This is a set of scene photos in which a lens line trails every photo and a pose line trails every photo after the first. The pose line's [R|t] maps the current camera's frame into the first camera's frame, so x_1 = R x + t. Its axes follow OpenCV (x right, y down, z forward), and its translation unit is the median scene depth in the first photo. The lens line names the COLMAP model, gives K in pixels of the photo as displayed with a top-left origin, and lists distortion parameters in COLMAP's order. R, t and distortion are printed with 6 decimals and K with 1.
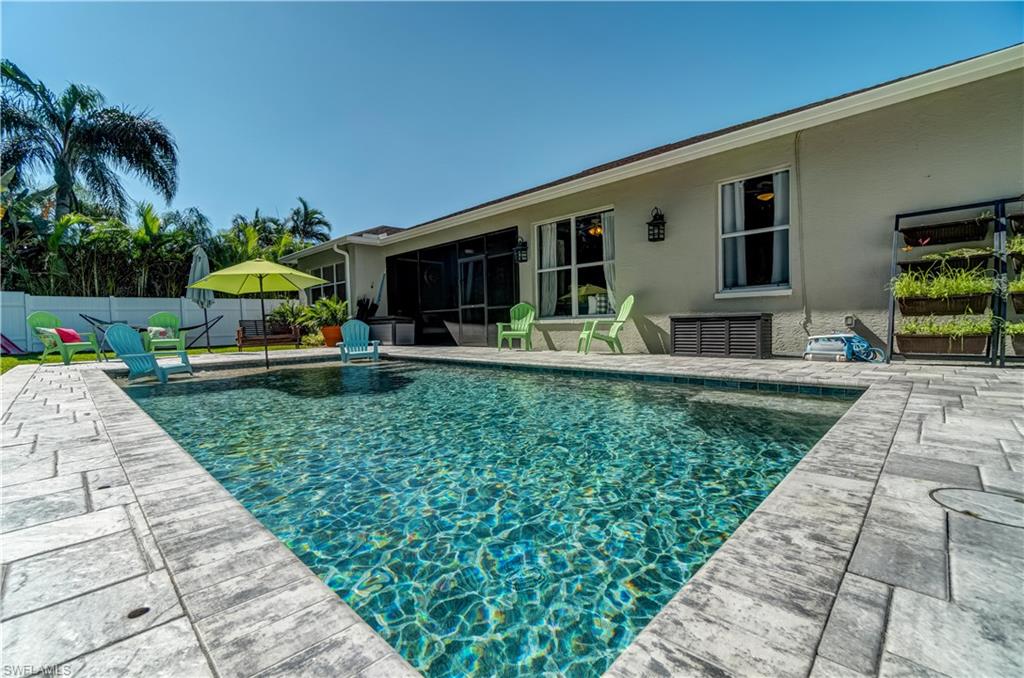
lens RADIAL K [[441.2, 0, 504.7], [0, 441.2, 338.0], [0, 0, 1]] dist [-0.003287, 0.000037]
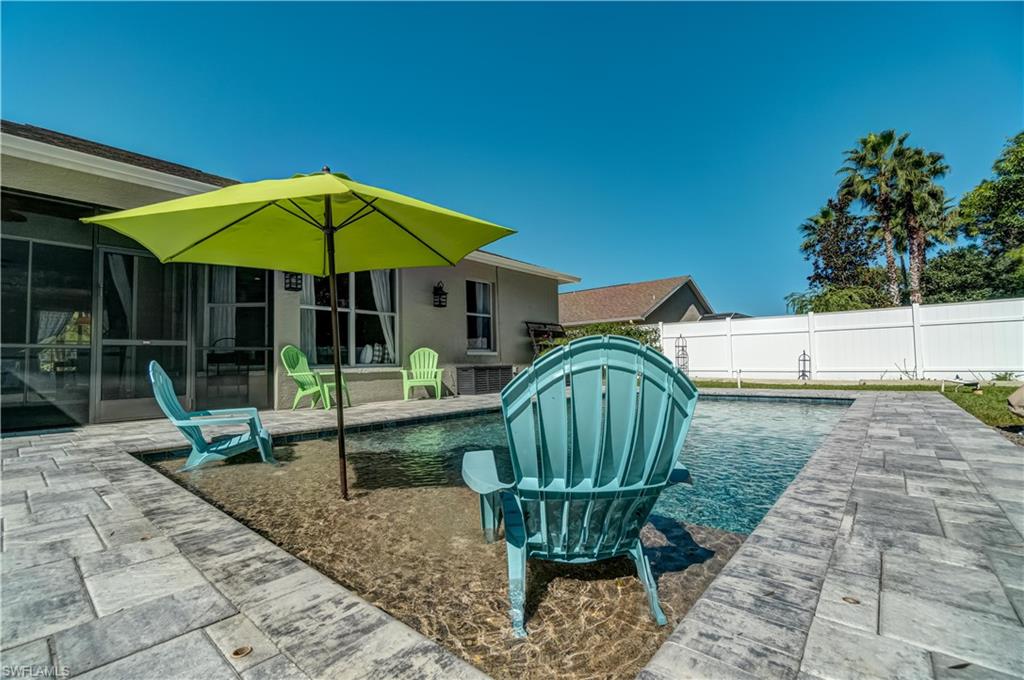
lens RADIAL K [[441.2, 0, 504.7], [0, 441.2, 339.0], [0, 0, 1]] dist [-0.003287, 0.000037]
pose [[-0.063470, 0.073783, 0.995253, -0.807668], [0.043787, 0.996509, -0.071084, -0.026701], [-0.997023, 0.039067, -0.066479, 0.790130]]
